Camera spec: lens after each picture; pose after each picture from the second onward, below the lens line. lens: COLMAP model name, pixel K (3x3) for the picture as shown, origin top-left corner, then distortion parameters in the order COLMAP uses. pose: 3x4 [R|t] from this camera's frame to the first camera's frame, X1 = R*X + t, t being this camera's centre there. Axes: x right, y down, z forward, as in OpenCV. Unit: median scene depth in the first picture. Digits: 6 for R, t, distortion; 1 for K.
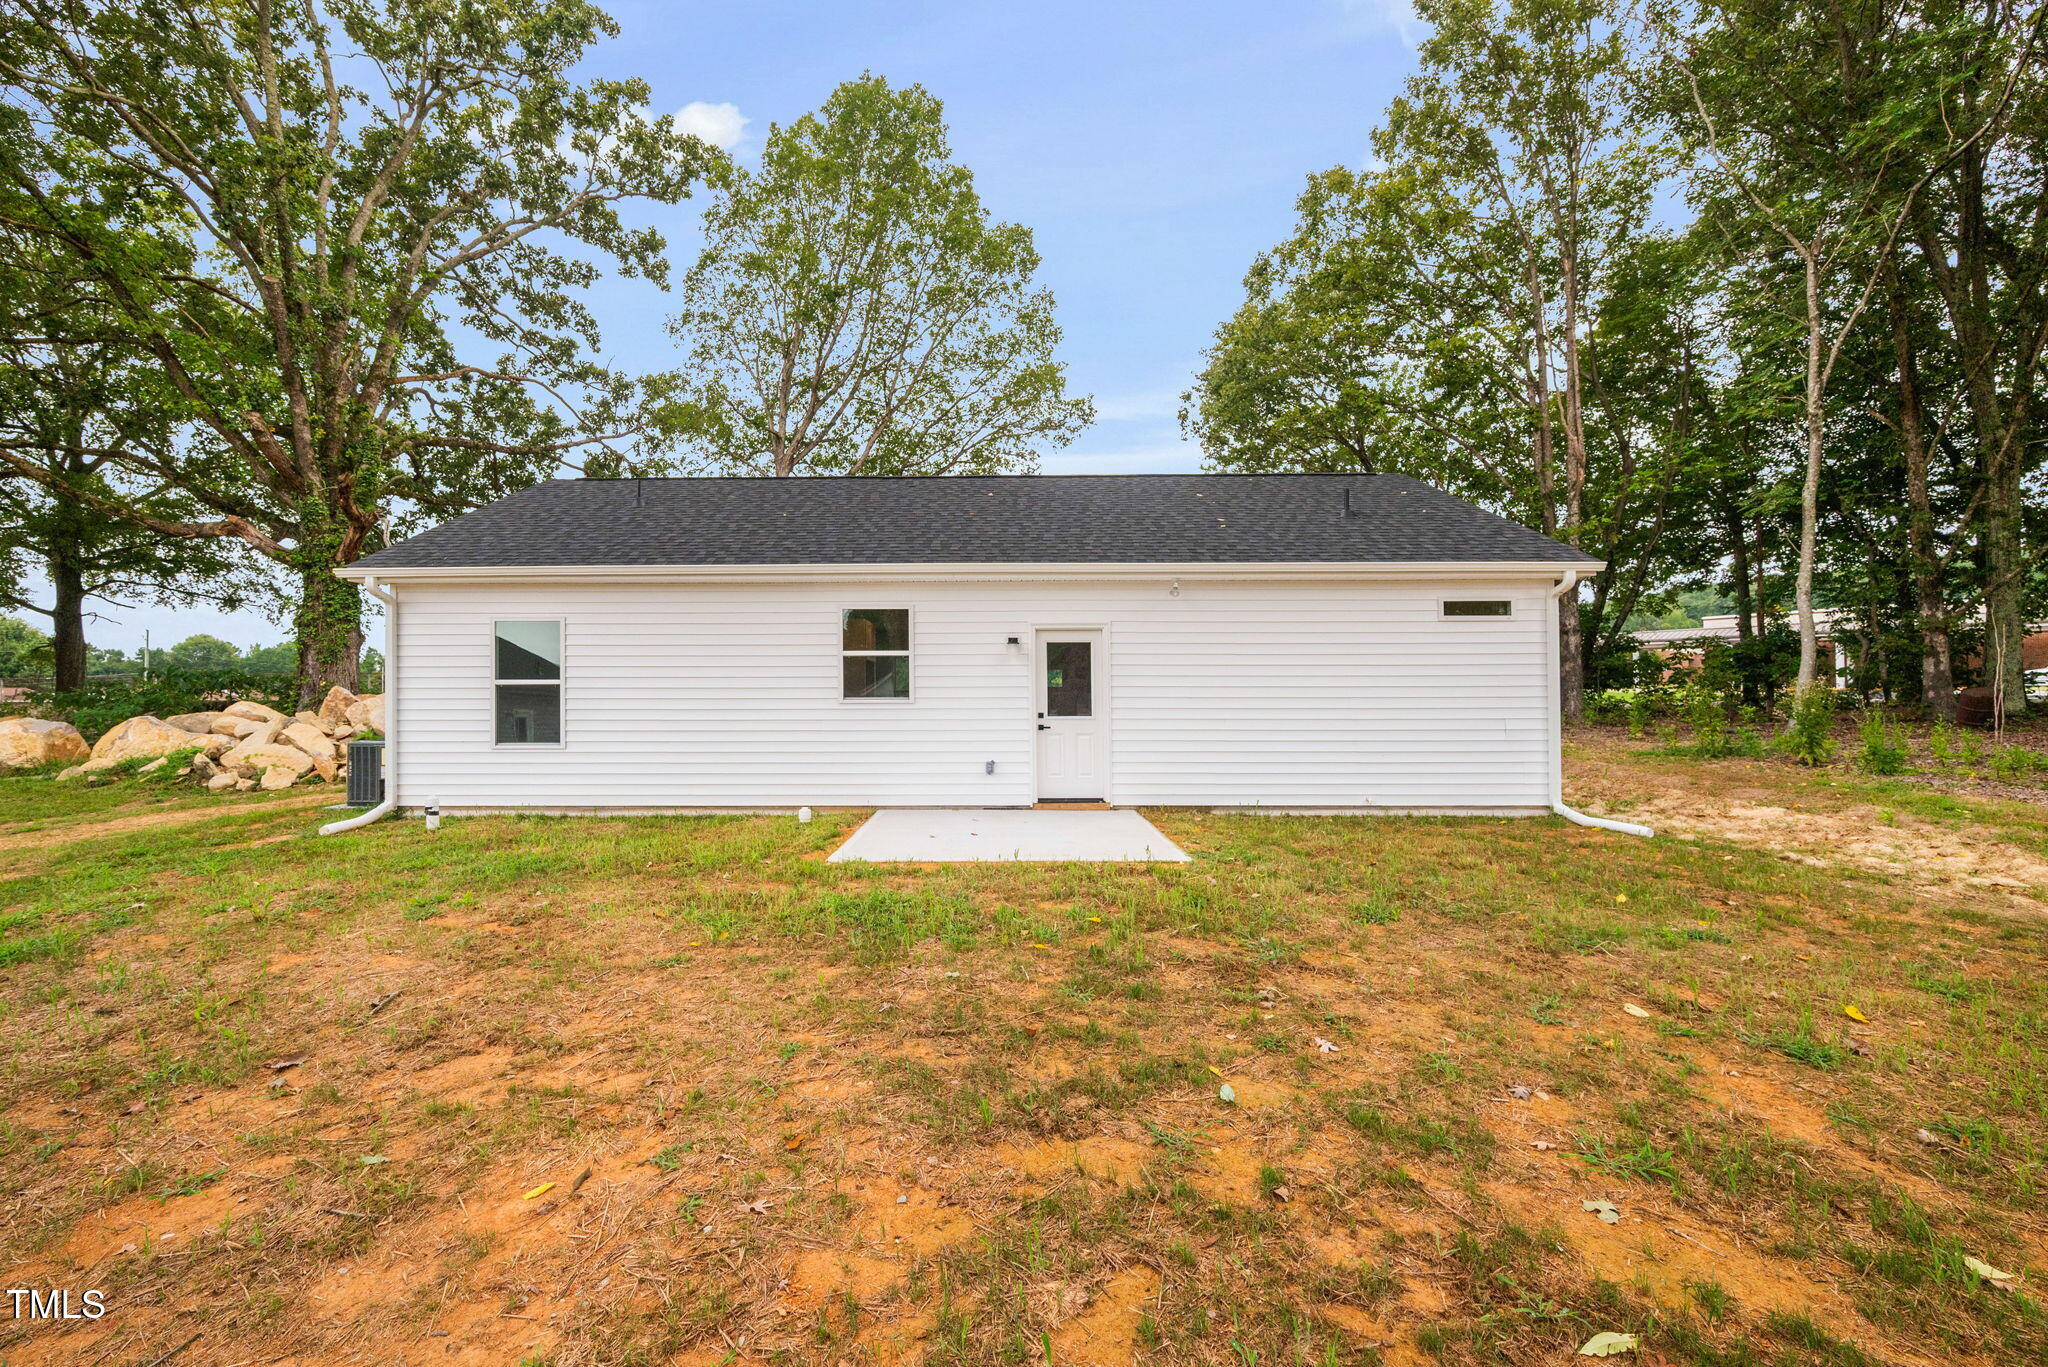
lens RADIAL K [[828.1, 0, 1024.0], [0, 828.1, 683.5], [0, 0, 1]] dist [-0.000459, -0.000164]
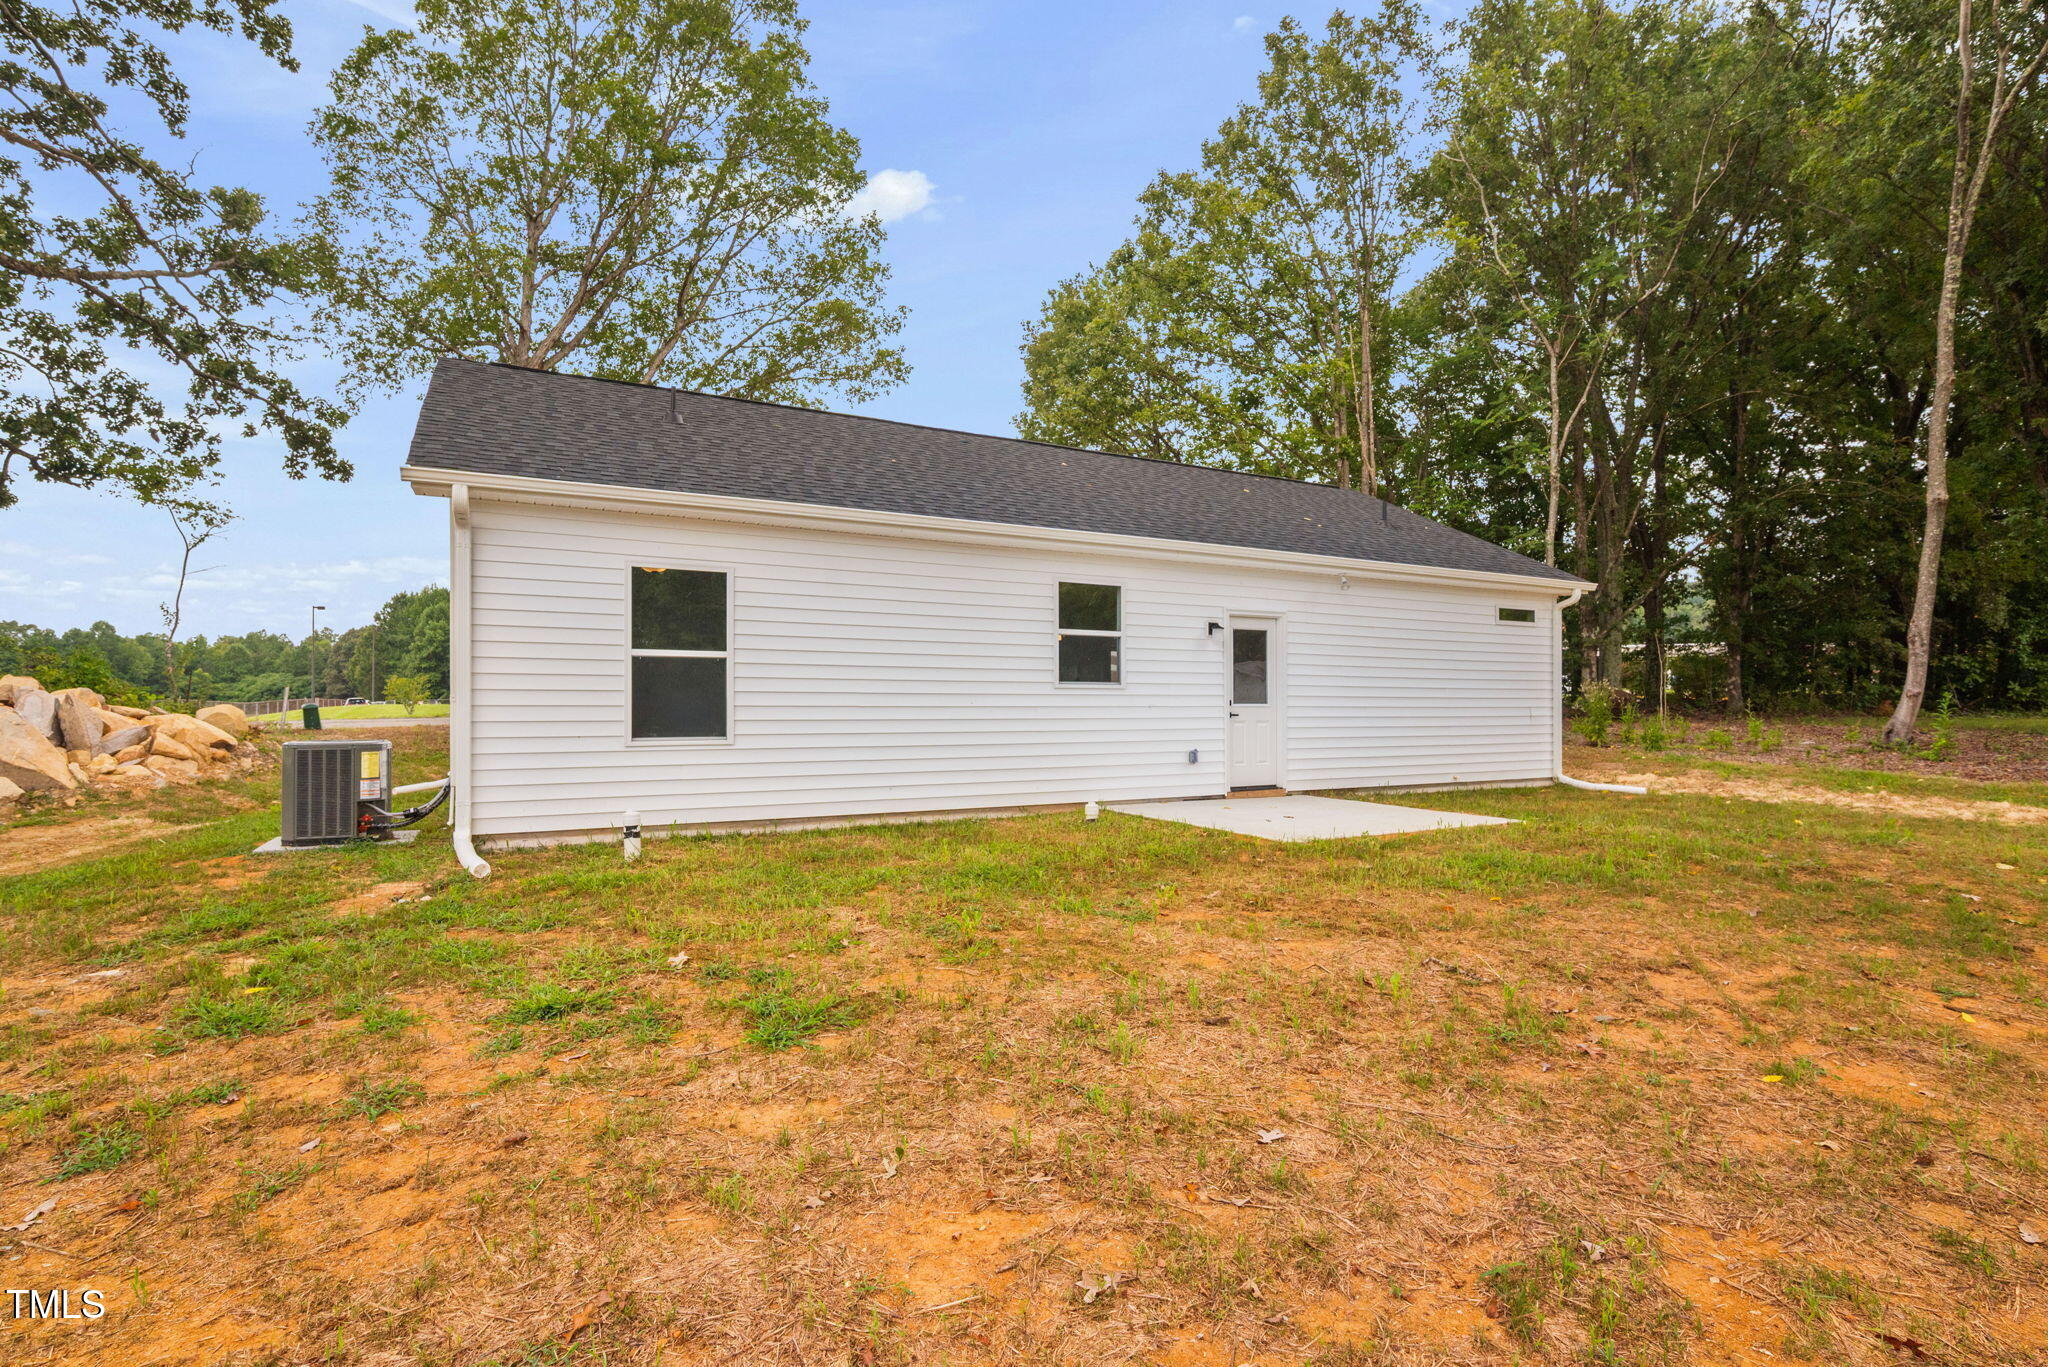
lens RADIAL K [[935.5, 0, 1071.4], [0, 935.5, 700.3], [0, 0, 1]] dist [0.001348, 0.000666]
pose [[0.881121, 0.006292, 0.472848, -0.286224], [-0.015084, 0.999777, 0.014805, 0.009115], [-0.472650, -0.020177, 0.881019, 0.045740]]
